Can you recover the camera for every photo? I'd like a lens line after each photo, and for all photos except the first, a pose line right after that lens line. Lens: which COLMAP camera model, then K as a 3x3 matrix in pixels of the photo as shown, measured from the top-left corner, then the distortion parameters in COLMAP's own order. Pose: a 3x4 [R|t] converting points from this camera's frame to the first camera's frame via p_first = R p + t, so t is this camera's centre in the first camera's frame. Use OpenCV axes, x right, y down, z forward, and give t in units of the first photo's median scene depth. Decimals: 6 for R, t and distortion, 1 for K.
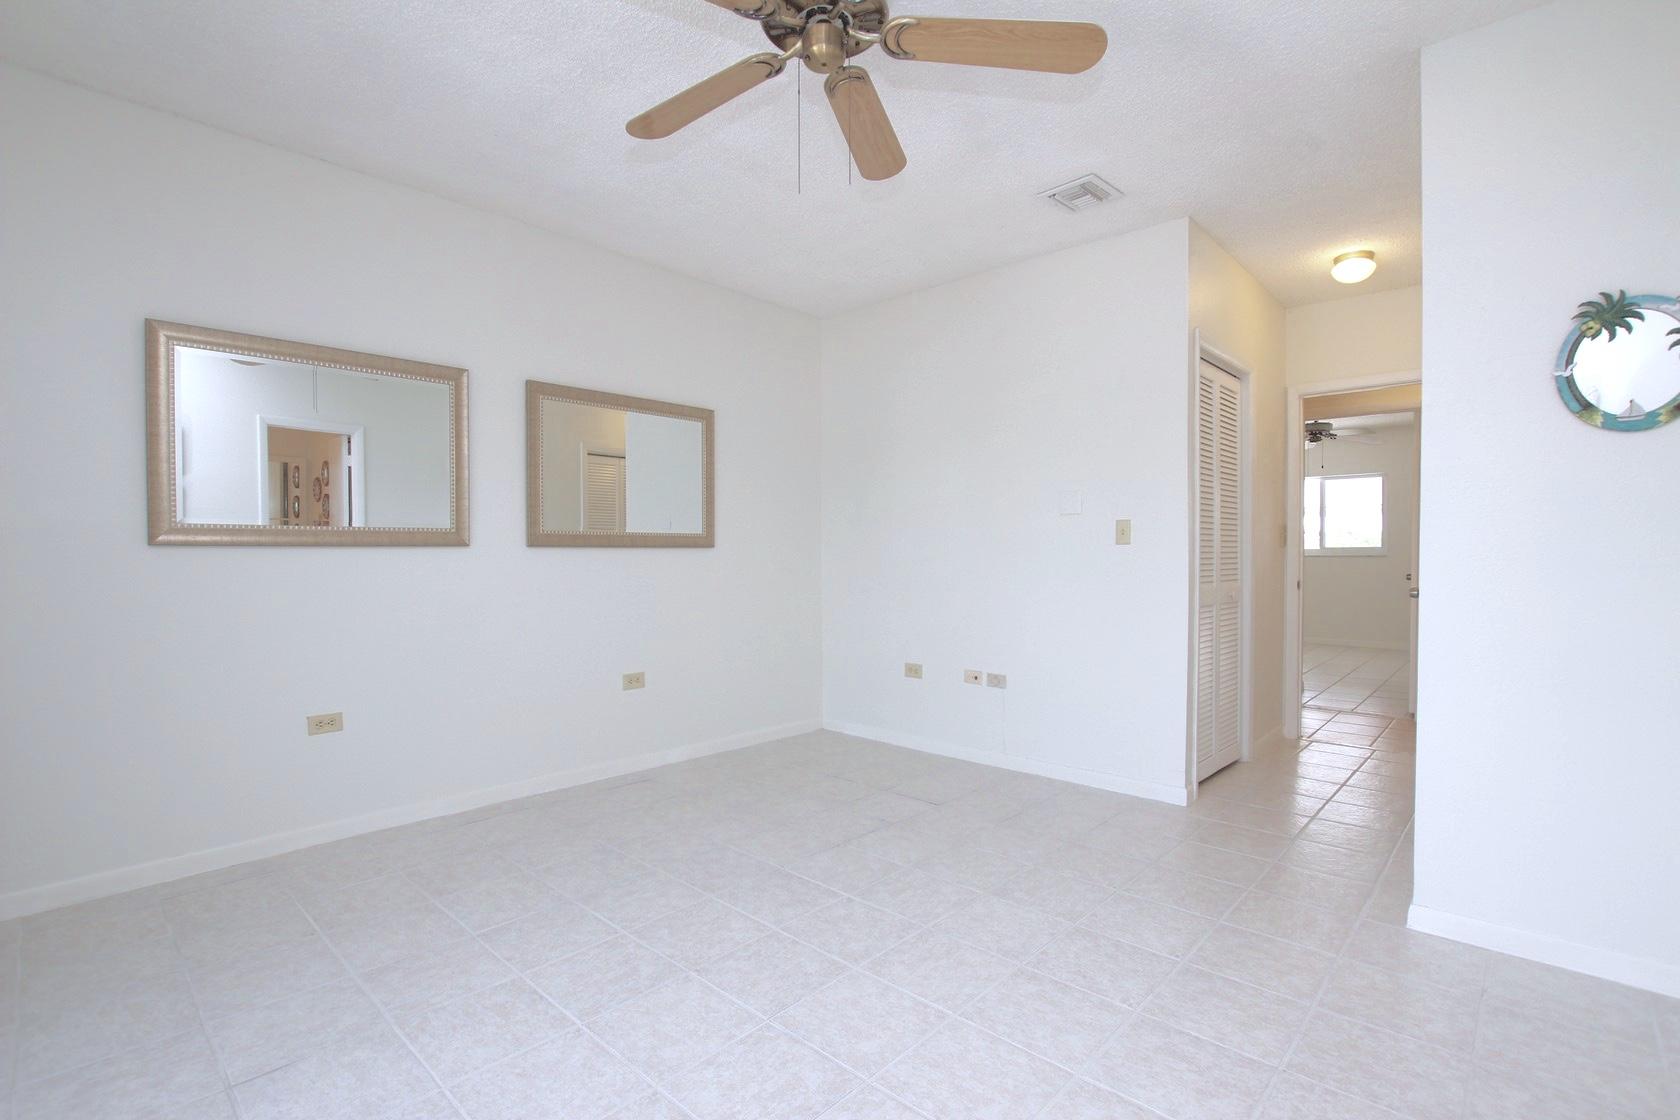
lens RADIAL K [[775.0, 0, 840.0], [0, 775.0, 560.0], [0, 0, 1]] dist [-0.017631, -0.017880]
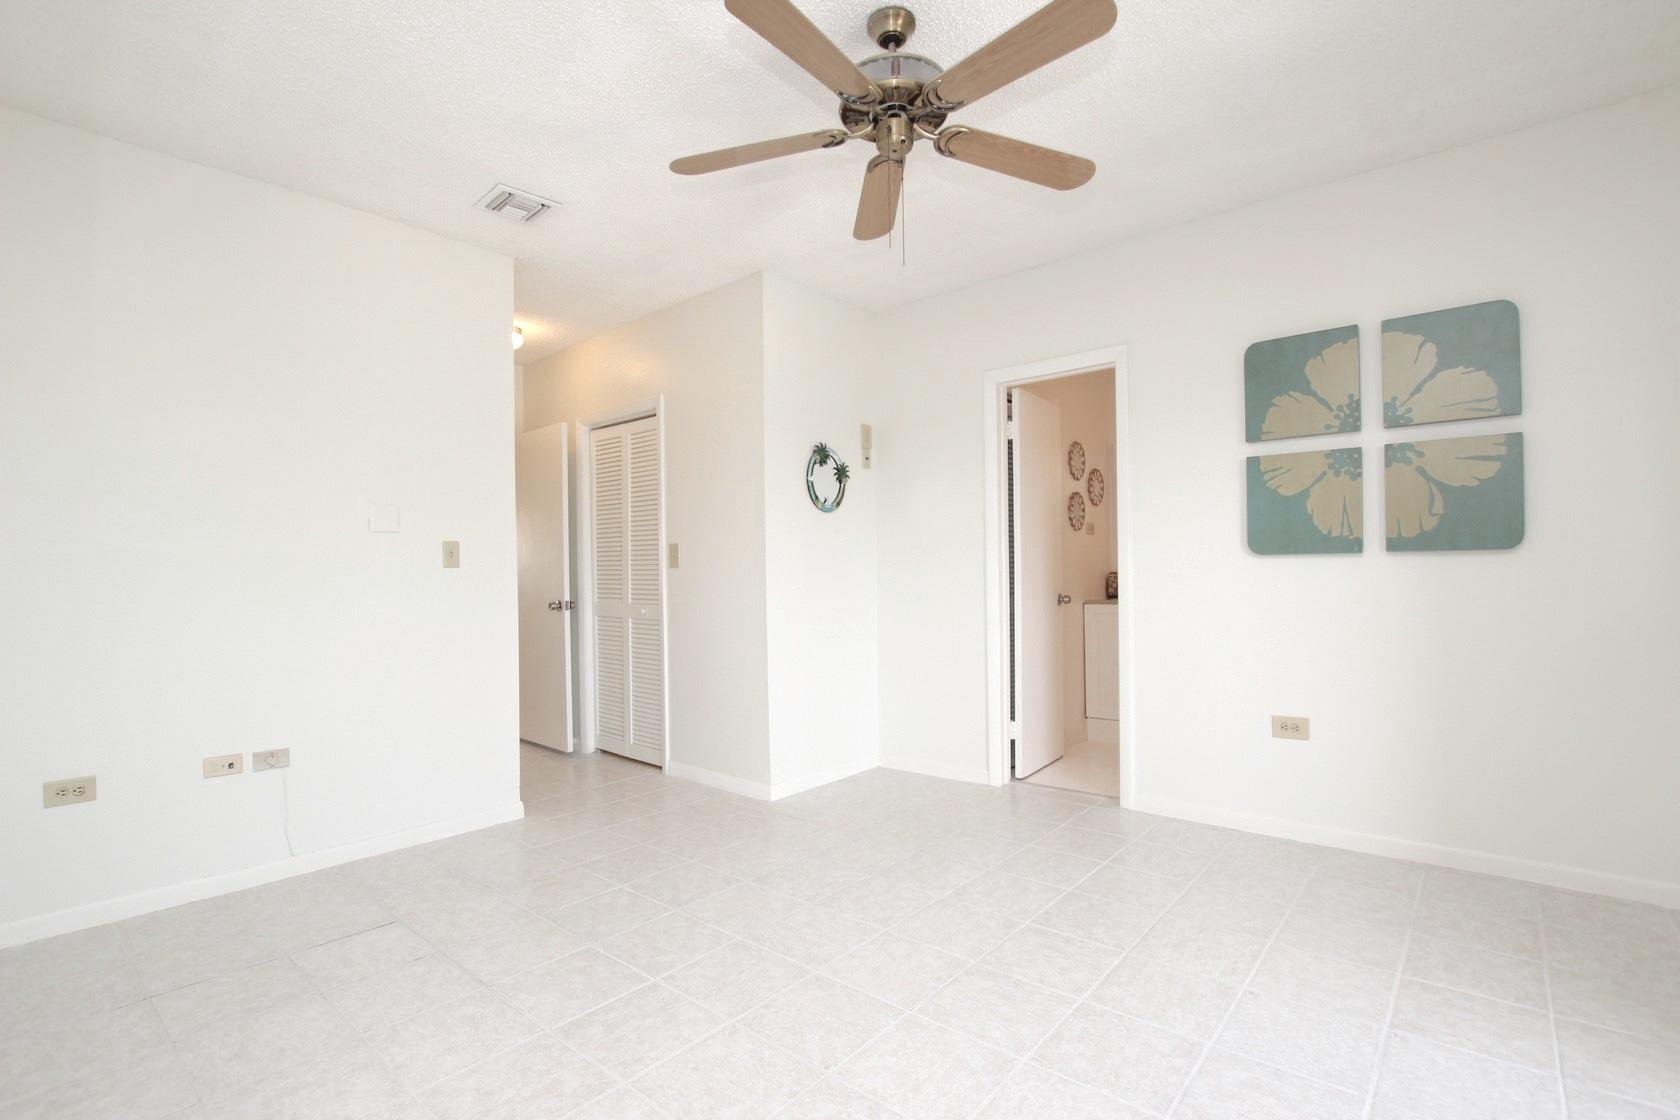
lens RADIAL K [[775.0, 0, 840.0], [0, 775.0, 560.0], [0, 0, 1]] dist [-0.017631, -0.017880]
pose [[-0.047935, 0.017187, 0.998703, -0.600430], [0.022982, 0.999606, -0.016099, -0.003569], [-0.998586, 0.022181, -0.048311, 0.589562]]
